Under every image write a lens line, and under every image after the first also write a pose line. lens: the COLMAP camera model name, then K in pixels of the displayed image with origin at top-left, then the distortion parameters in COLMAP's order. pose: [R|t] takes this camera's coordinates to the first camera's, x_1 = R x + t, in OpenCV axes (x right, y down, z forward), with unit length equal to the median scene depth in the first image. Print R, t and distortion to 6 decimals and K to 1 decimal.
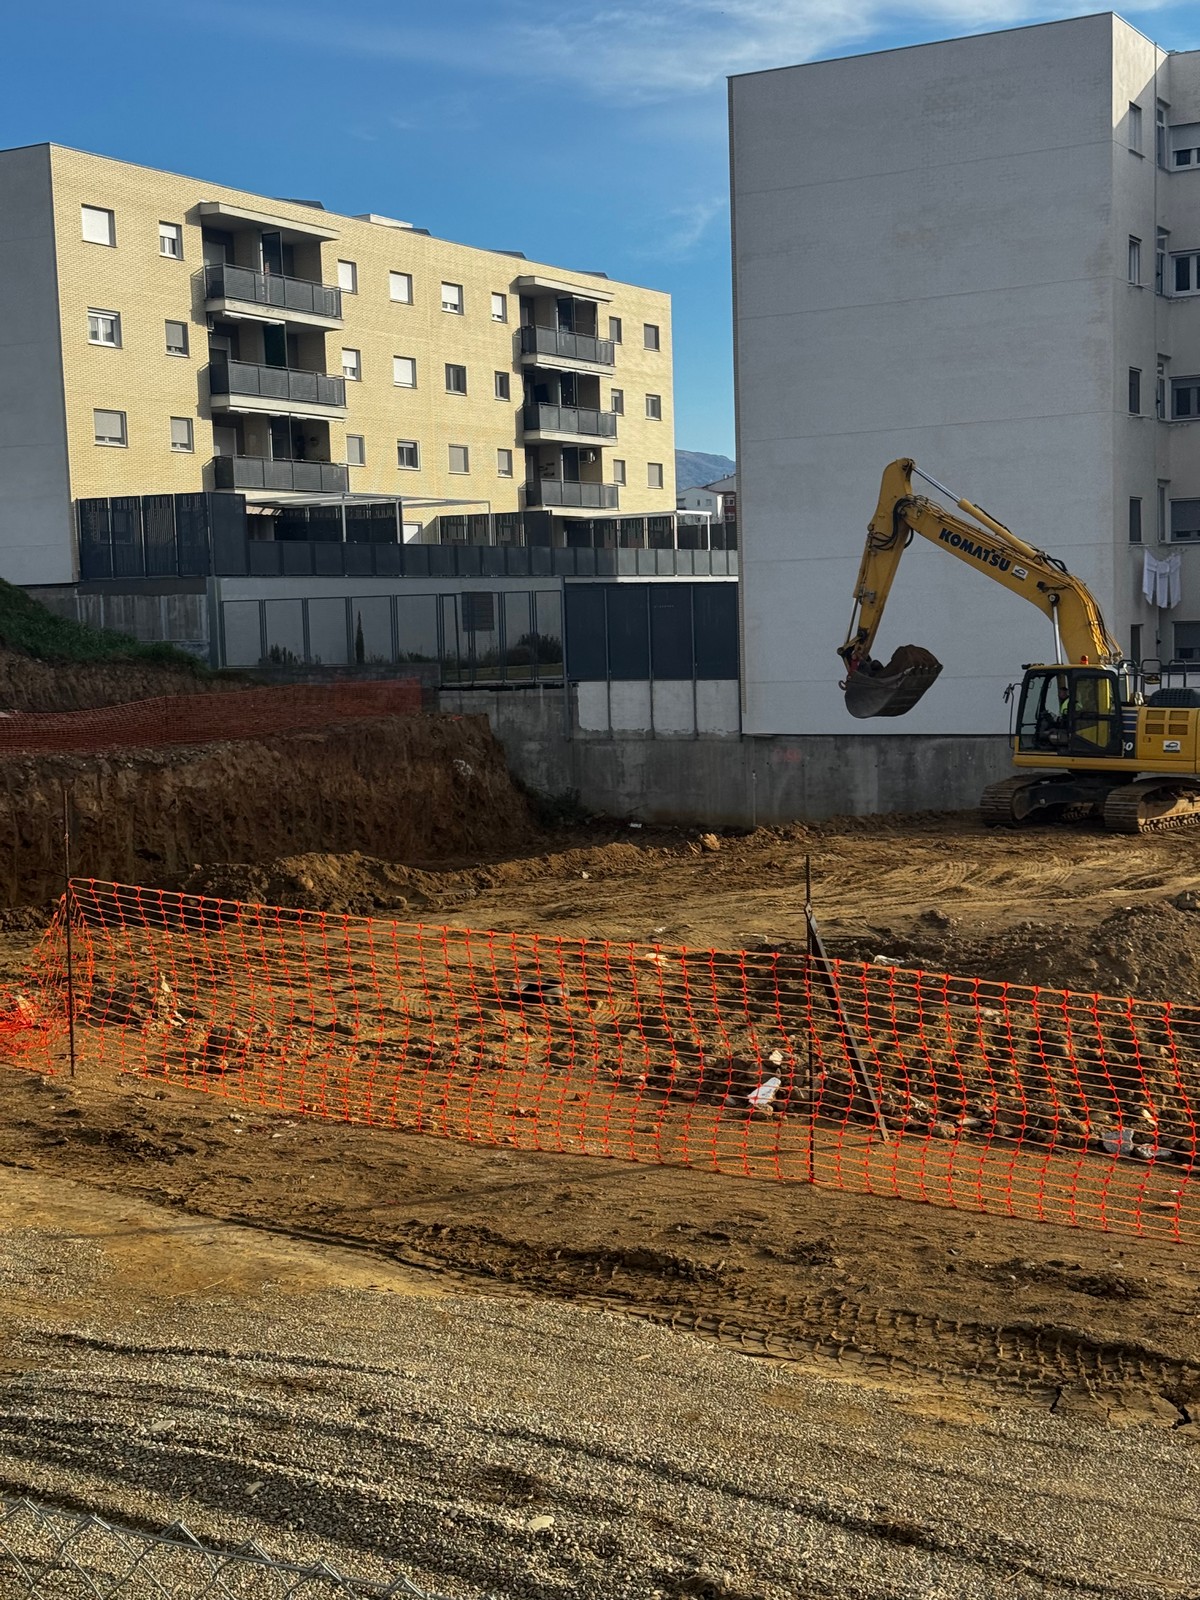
lens RADIAL K [[2220.8, 0, 600.0], [0, 2220.8, 800.0], [0, 0, 1]] dist [0.174073, -0.345568]
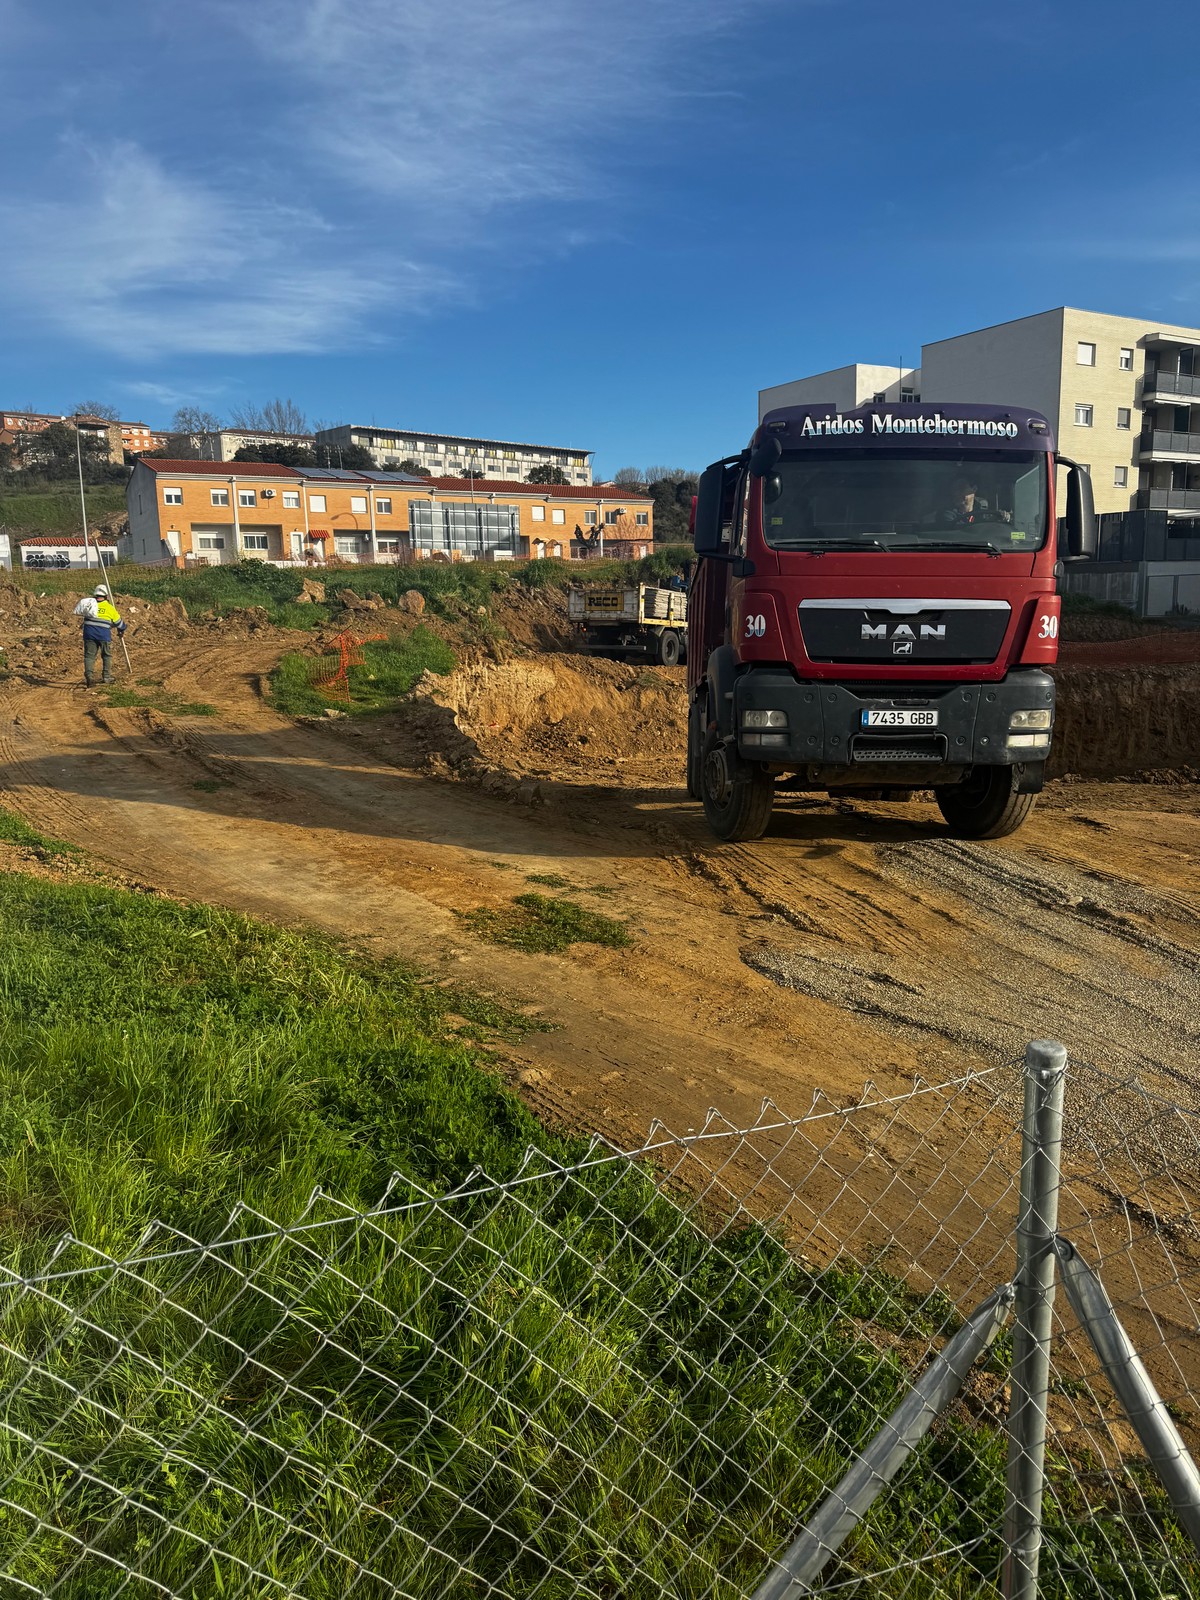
lens RADIAL K [[1117.4, 0, 600.0], [0, 1117.4, 800.0], [0, 0, 1]] dist [0.158549, -0.324413]
pose [[0.868099, 0.091592, -0.487868, -0.116449], [-0.041695, 0.992811, 0.112198, -0.001974], [0.494637, -0.077057, 0.865677, 0.062886]]
